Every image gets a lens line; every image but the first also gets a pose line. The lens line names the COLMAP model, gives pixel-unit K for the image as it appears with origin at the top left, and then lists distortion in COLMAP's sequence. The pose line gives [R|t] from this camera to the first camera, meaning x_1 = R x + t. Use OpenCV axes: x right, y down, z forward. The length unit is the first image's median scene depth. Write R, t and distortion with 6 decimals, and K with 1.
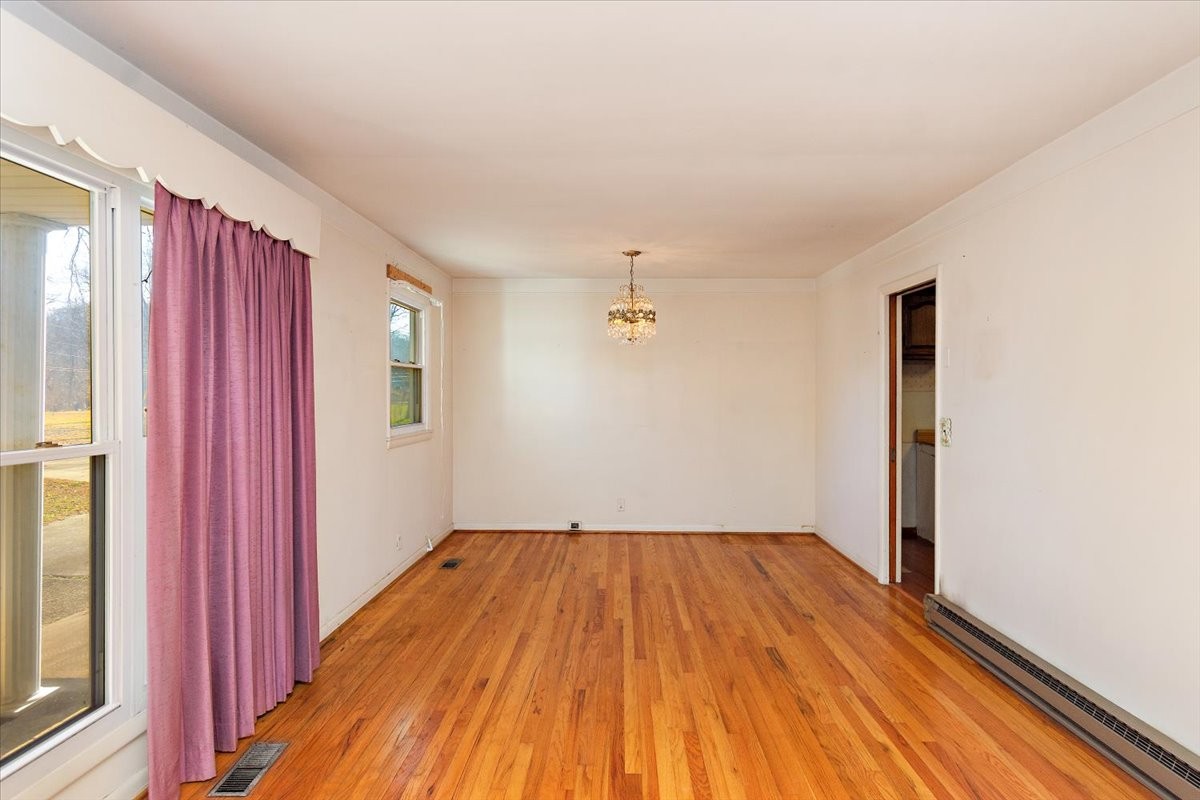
lens RADIAL K [[664.1, 0, 600.0], [0, 664.1, 400.0], [0, 0, 1]] dist [0.000157, -0.000104]
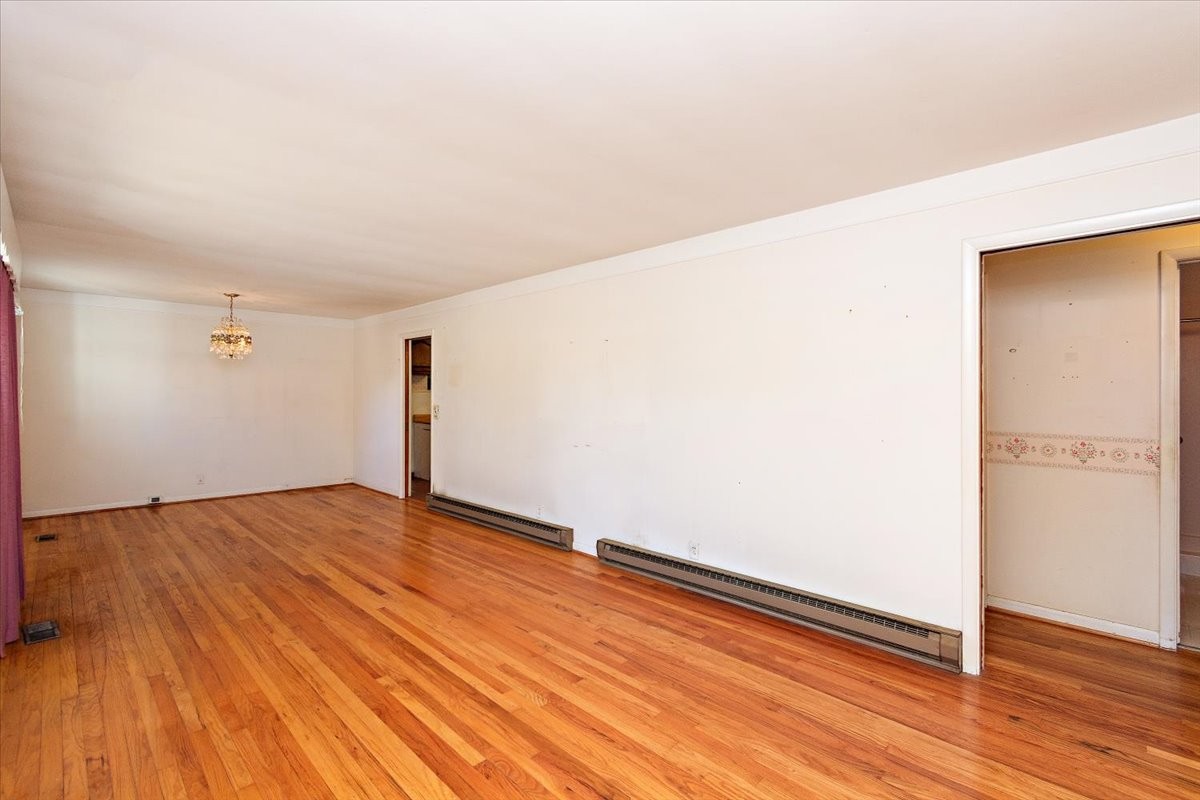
lens RADIAL K [[541.8, 0, 598.3], [0, 541.8, 390.3], [0, 0, 1]] dist [0.001079, 0.000032]
pose [[0.696100, 0.002966, 0.717939, -0.250169], [0.007610, 0.999905, -0.011509, 0.004150], [-0.717904, 0.013475, 0.696011, -0.395034]]
